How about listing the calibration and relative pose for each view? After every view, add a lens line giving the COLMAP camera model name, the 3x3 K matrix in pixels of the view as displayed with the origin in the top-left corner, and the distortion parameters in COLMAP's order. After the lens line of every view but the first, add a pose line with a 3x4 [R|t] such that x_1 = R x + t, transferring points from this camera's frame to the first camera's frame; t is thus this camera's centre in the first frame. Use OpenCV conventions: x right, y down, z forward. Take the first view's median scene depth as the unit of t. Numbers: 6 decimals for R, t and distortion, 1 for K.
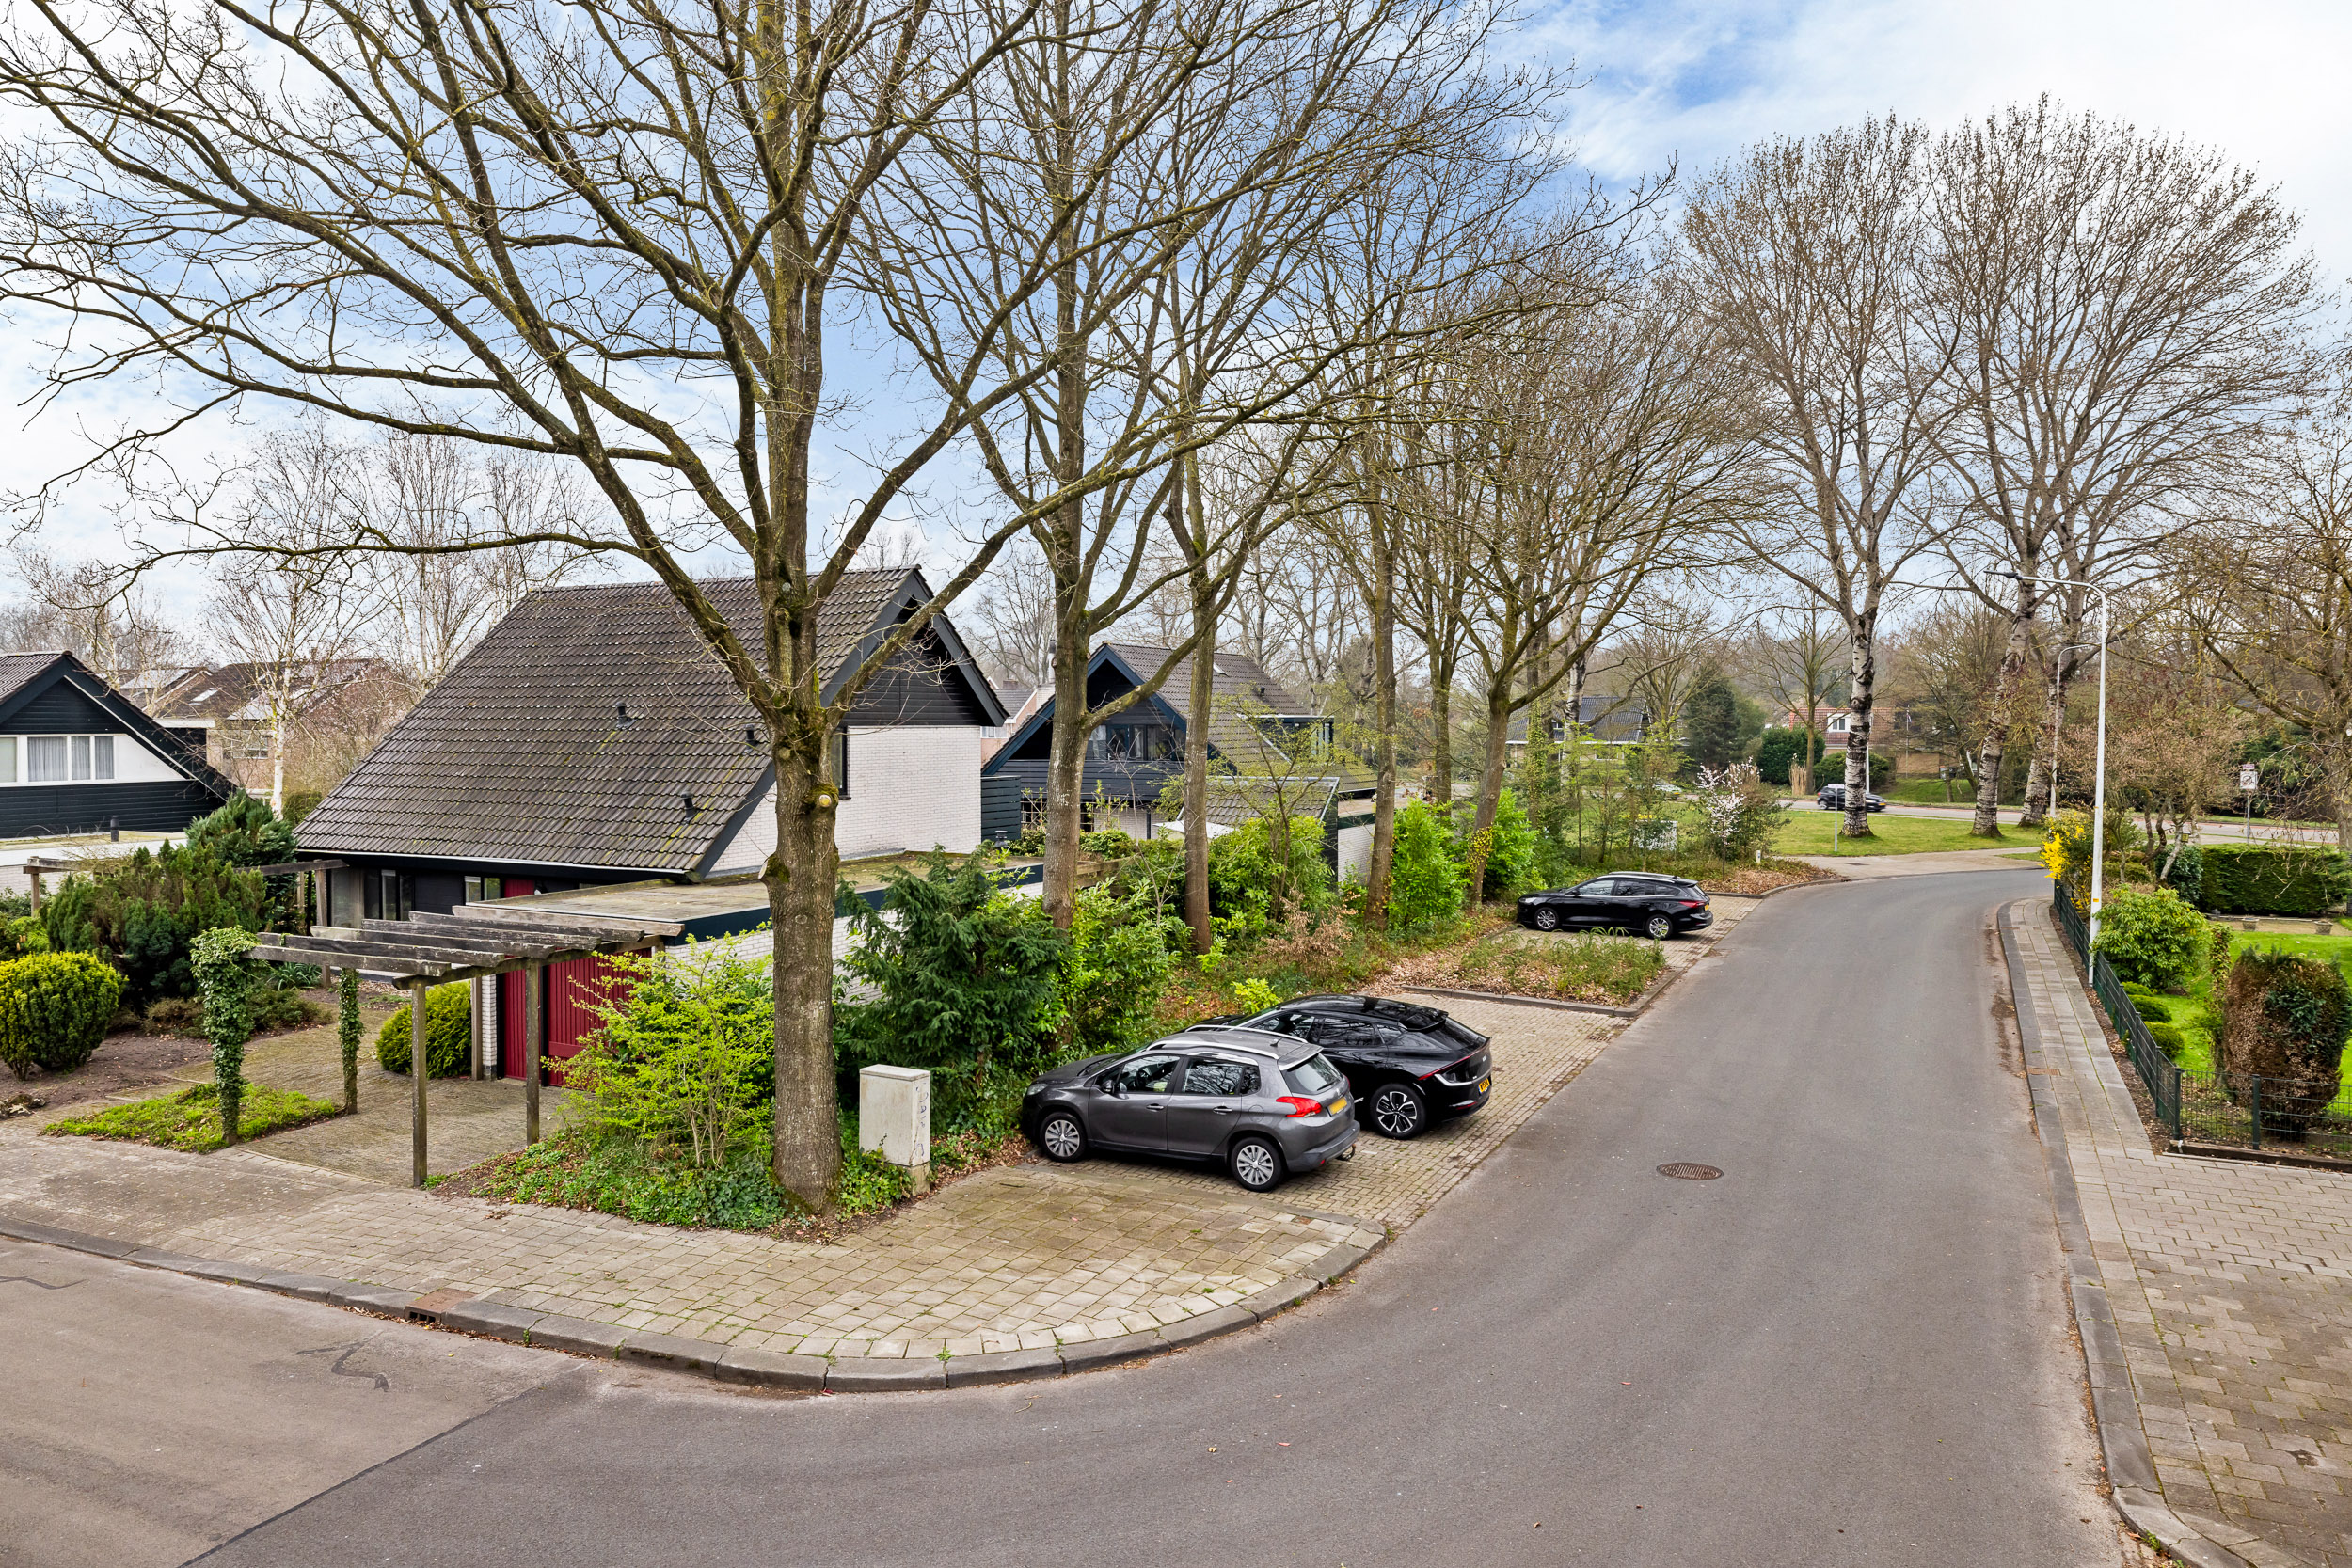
lens RADIAL K [[1494.8, 0, 1171.8], [0, 1494.8, 750.6], [0, 0, 1]] dist [-0.001799, 0.001664]
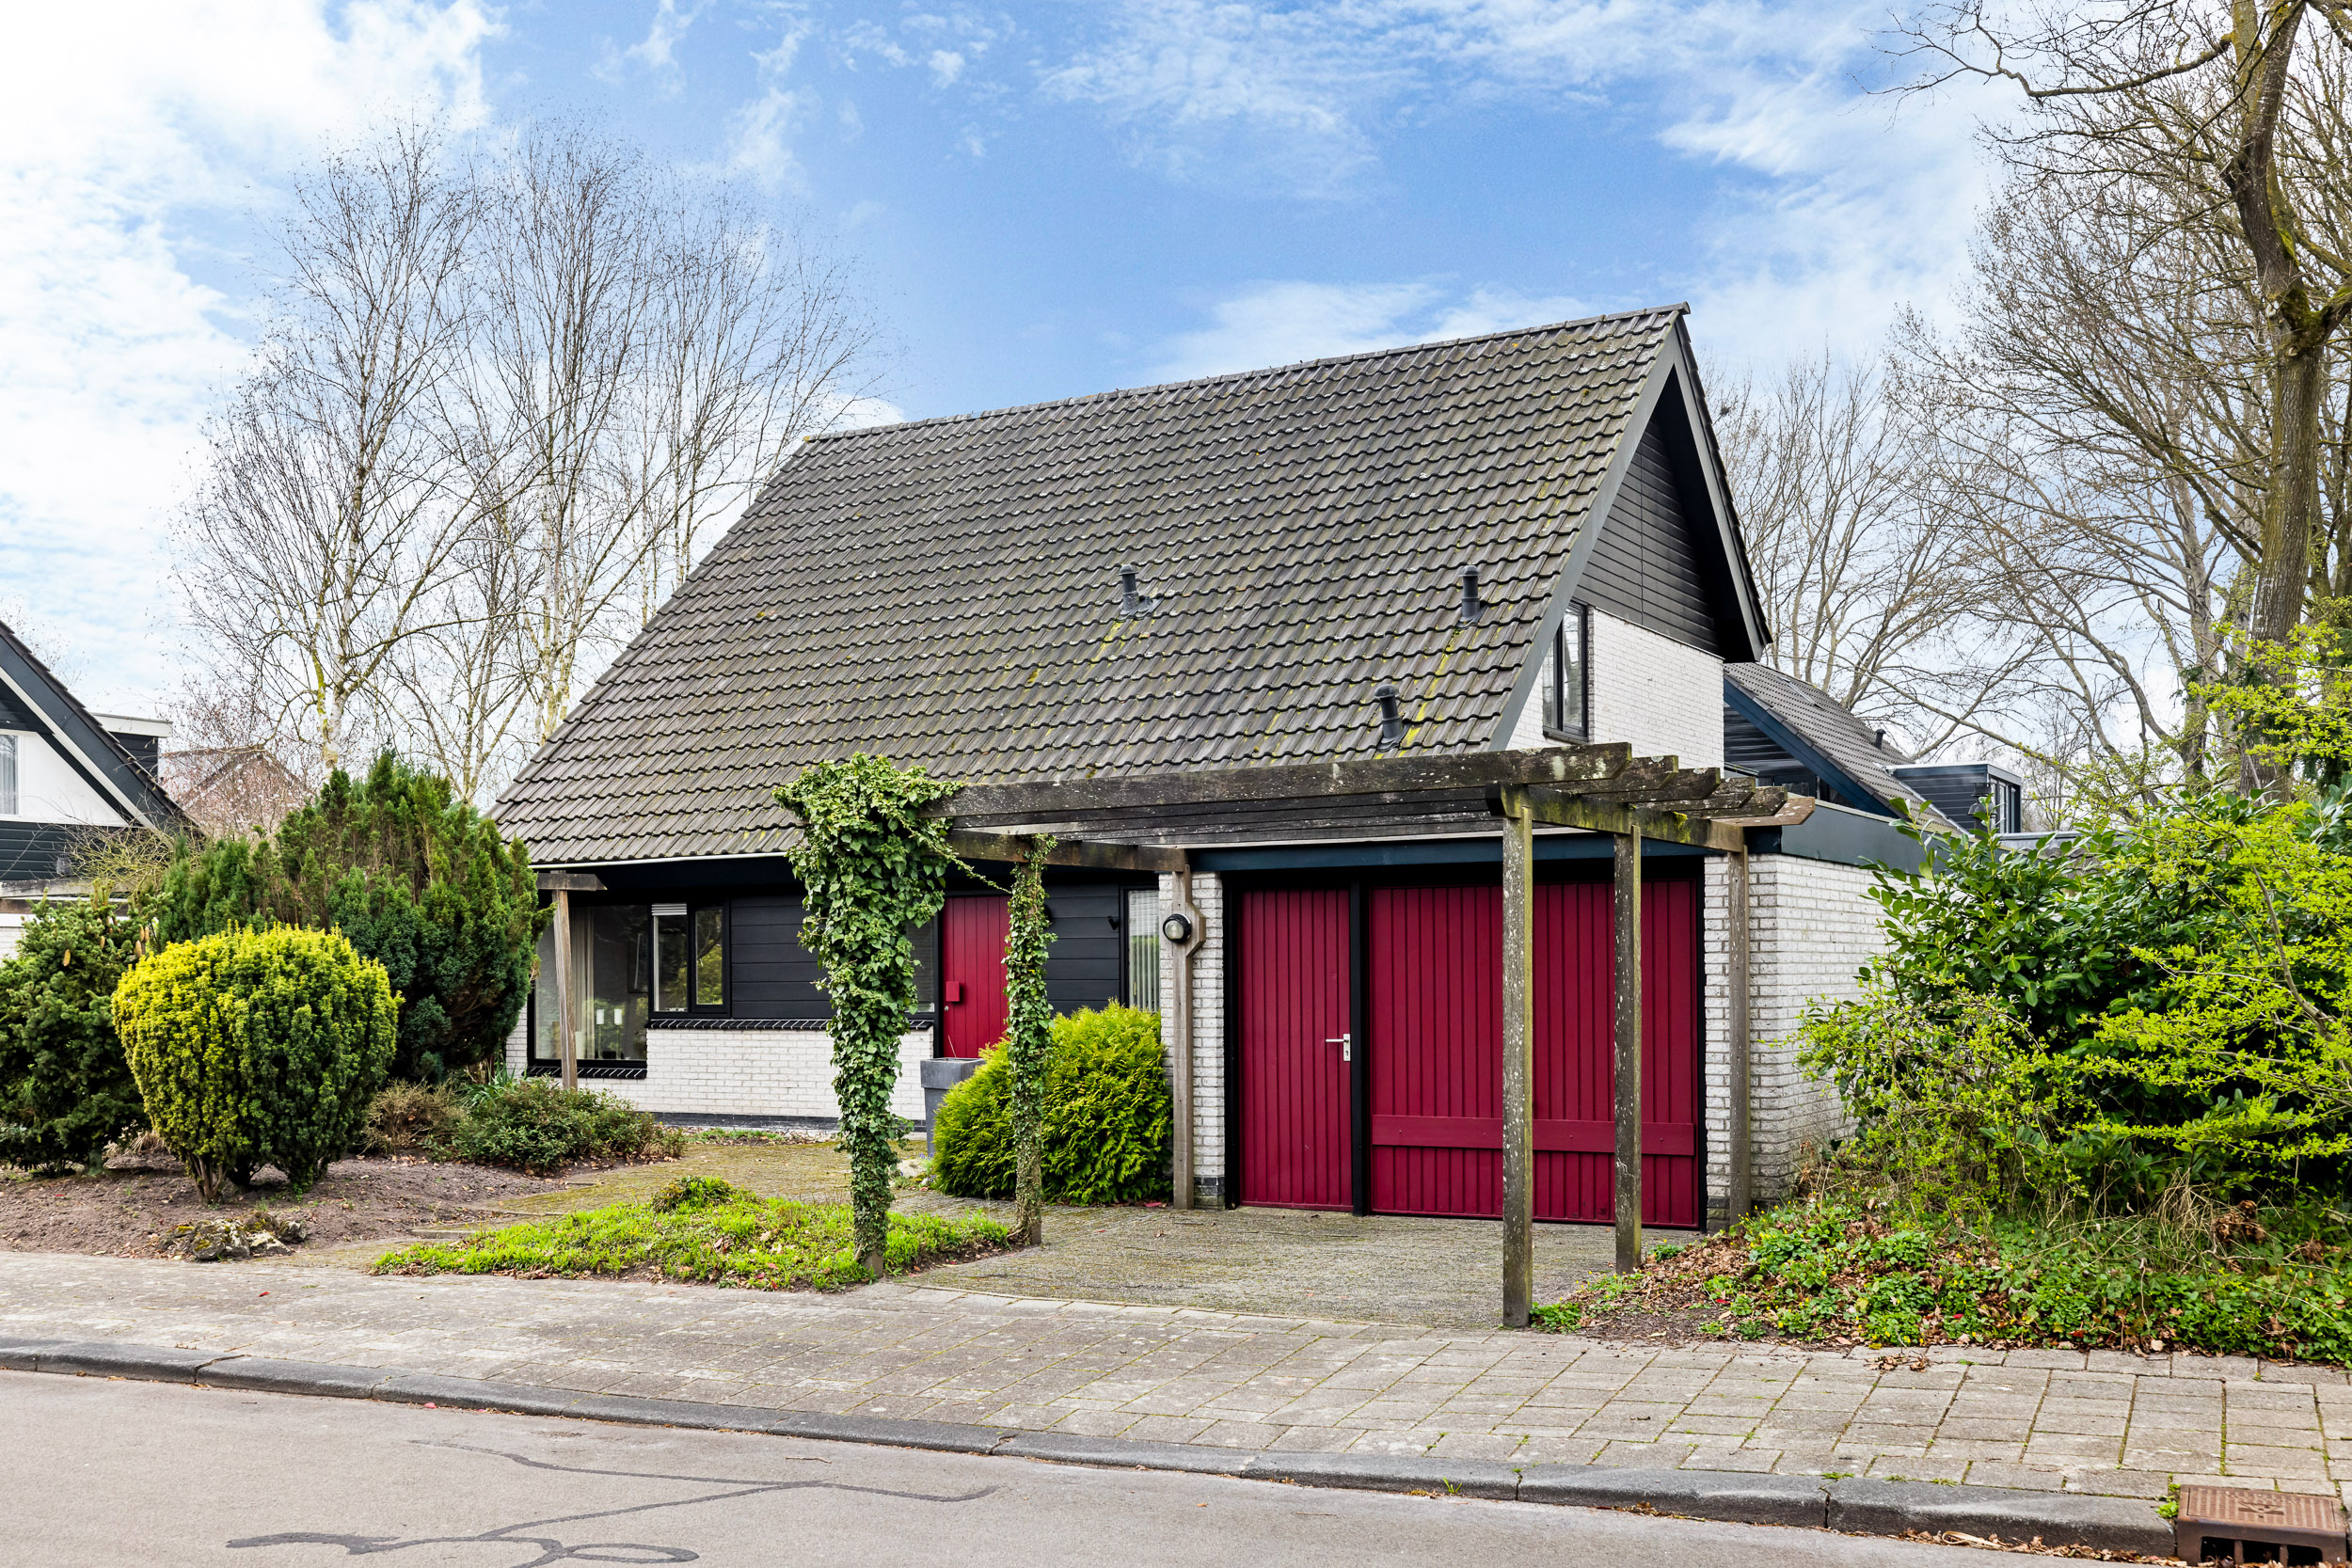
lens RADIAL K [[2316.6, 0, 1171.7], [0, 2316.6, 982.9], [0, 0, 1]] dist [-0.002508, 0.014539]
pose [[0.999264, -0.005830, -0.037908, -0.483687], [0.005285, 0.999882, -0.014448, 0.177187], [0.037988, 0.014237, 0.999177, 0.329373]]
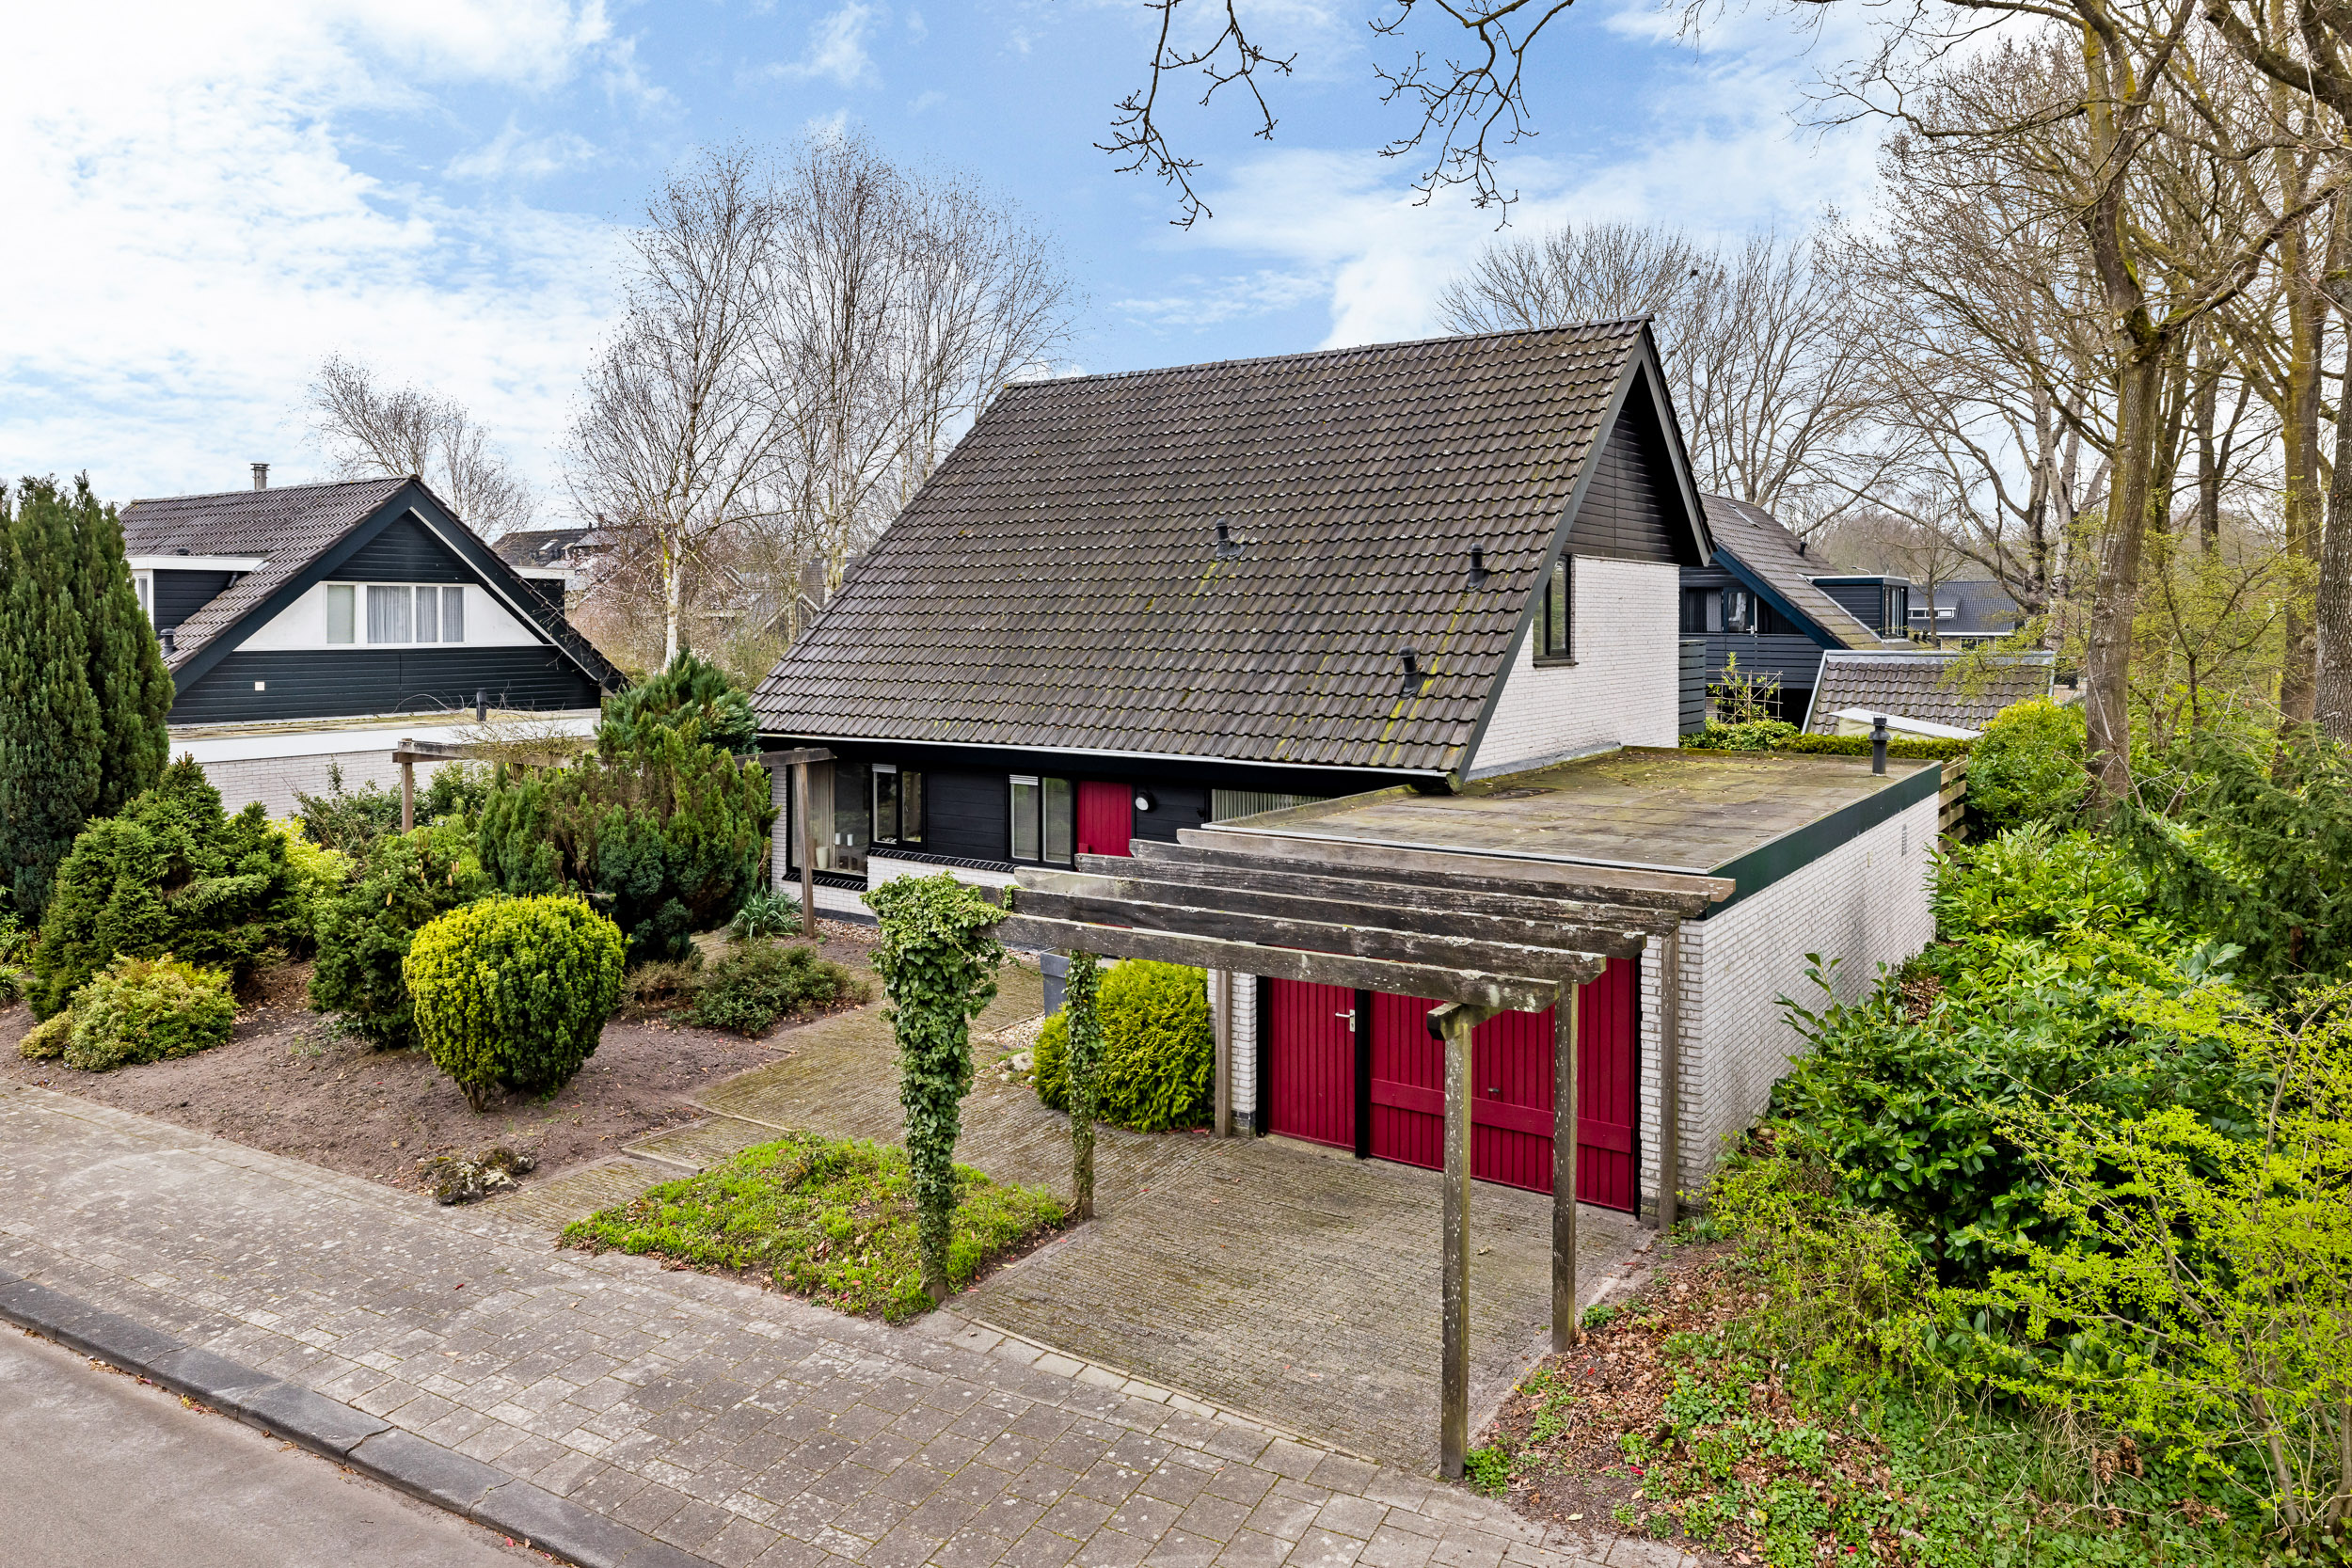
lens RADIAL K [[1561.1, 0, 1190.6], [0, 1561.1, 640.3], [0, 0, 1]] dist [-0.000925, 0.002949]
pose [[0.993294, 0.004435, -0.115531, -0.448331], [-0.005039, 0.999975, -0.004932, 0.037730], [0.115507, 0.005481, 0.993292, 0.445923]]
